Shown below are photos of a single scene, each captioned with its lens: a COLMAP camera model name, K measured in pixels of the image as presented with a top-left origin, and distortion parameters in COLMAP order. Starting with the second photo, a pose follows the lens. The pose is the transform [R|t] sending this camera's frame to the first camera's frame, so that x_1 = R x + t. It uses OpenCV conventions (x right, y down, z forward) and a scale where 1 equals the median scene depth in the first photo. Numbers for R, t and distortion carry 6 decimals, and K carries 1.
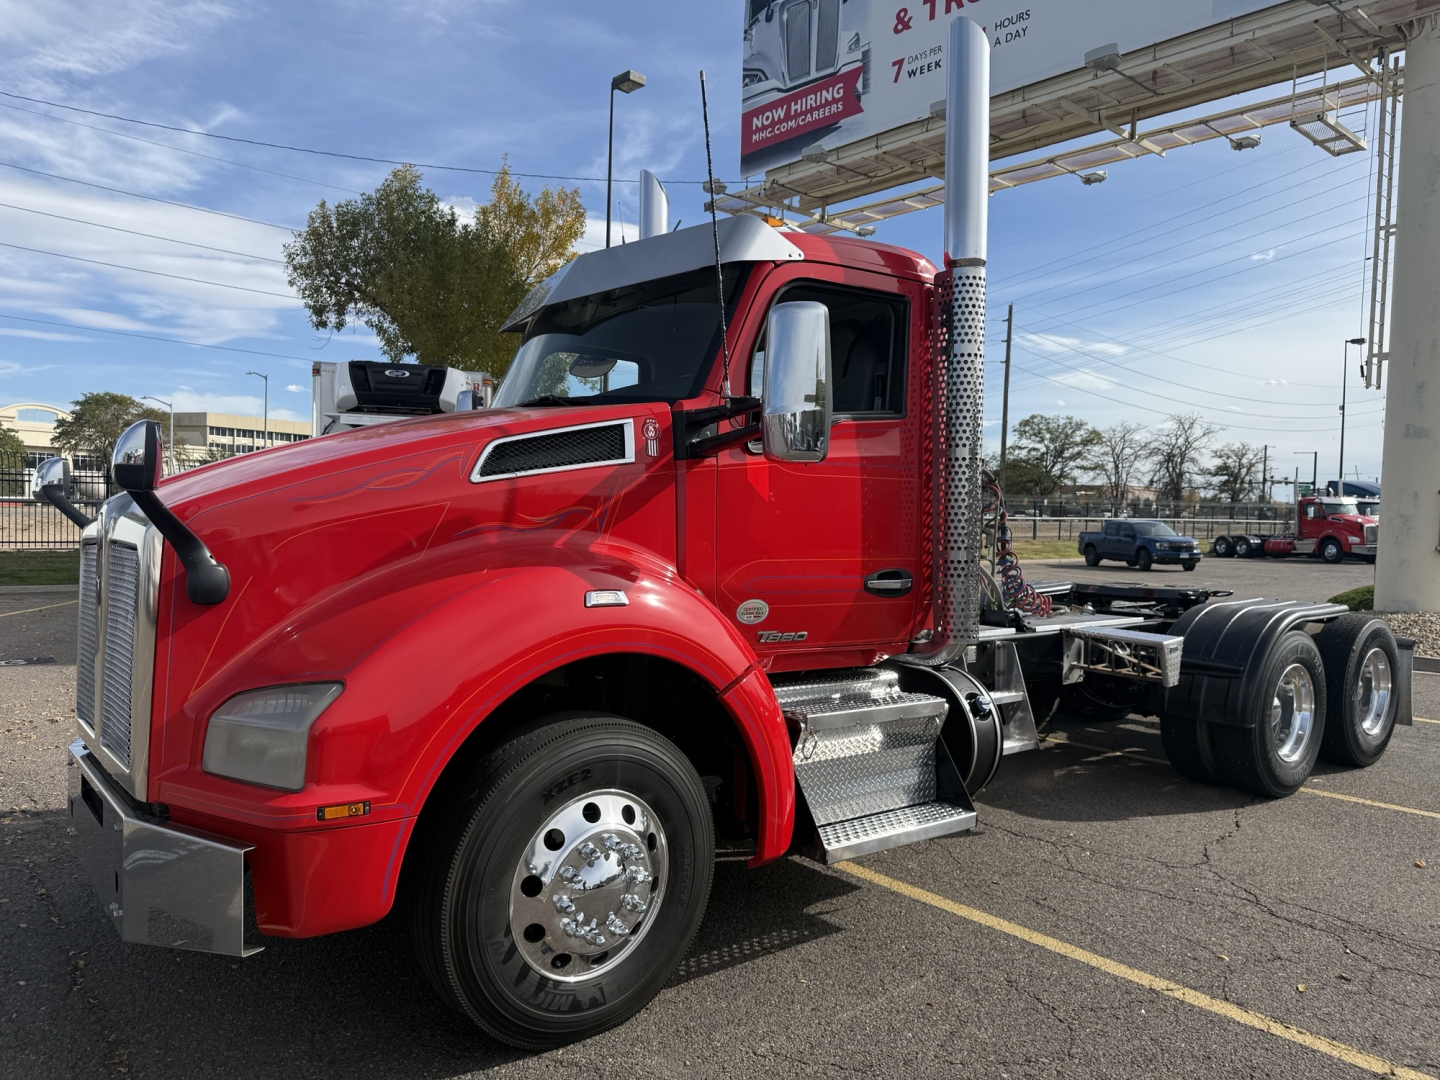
lens RADIAL K [[1021.1, 0, 723.0], [0, 1021.1, 550.0], [0, 0, 1]] dist [0.050864, -0.071560]
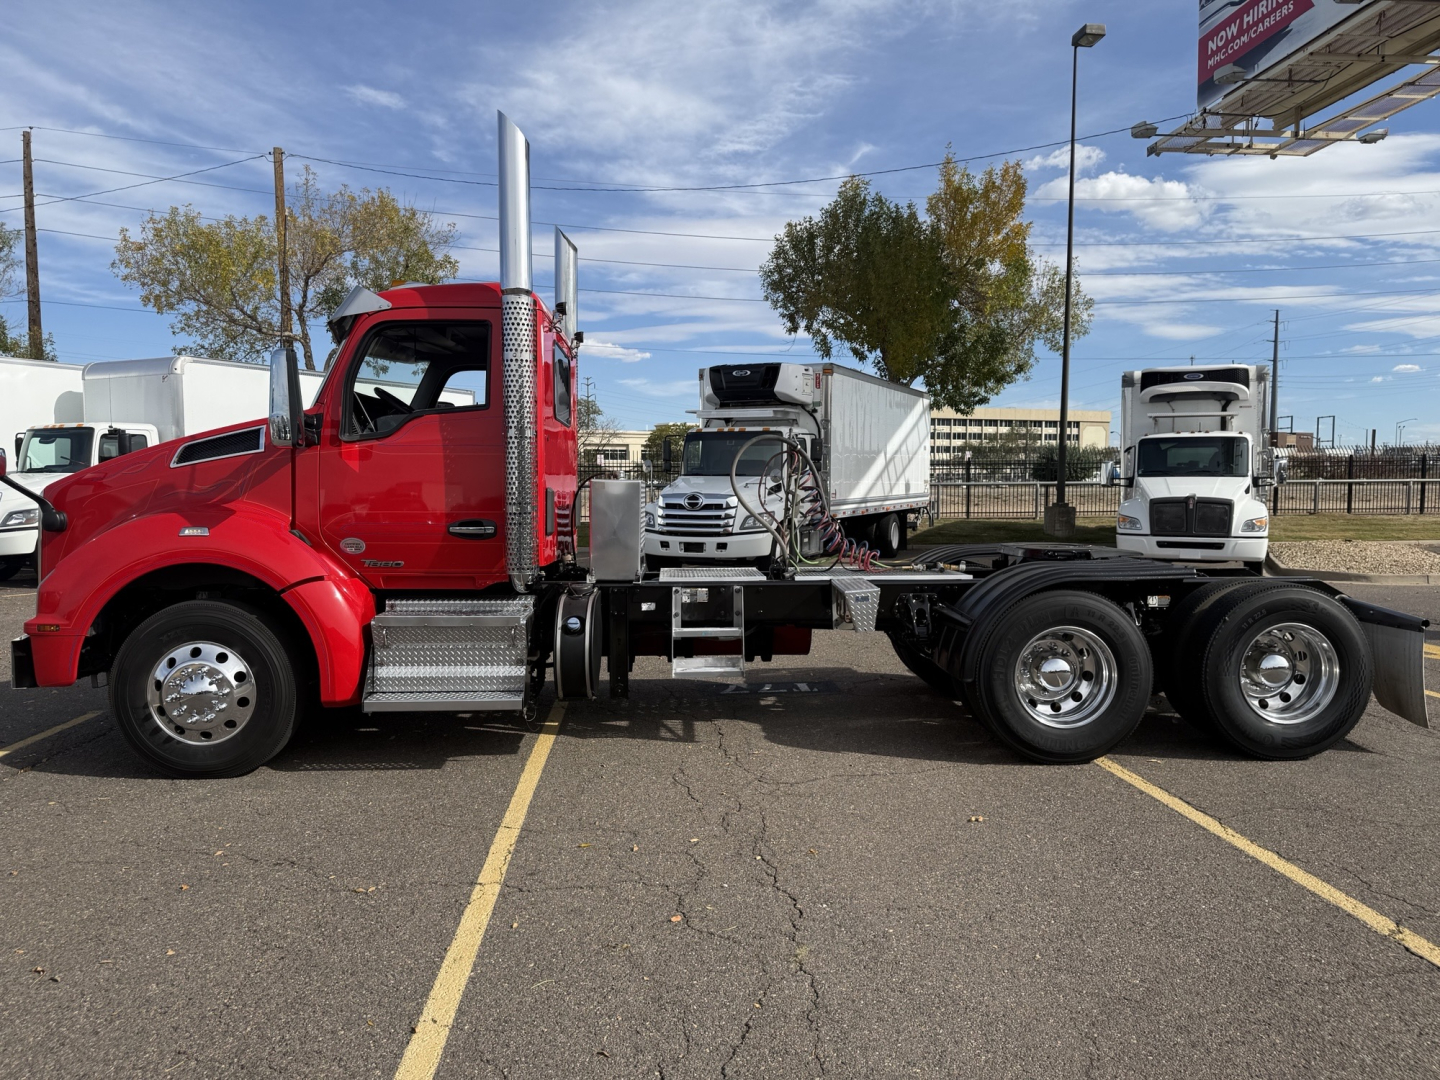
lens RADIAL K [[1021.1, 0, 723.0], [0, 1021.1, 550.0], [0, 0, 1]] dist [0.050864, -0.071560]
pose [[0.804929, 0.011789, -0.593255, 1.195732], [0.000855, 0.999779, 0.021027, 0.029594], [0.593371, -0.017432, 0.804740, 0.075244]]
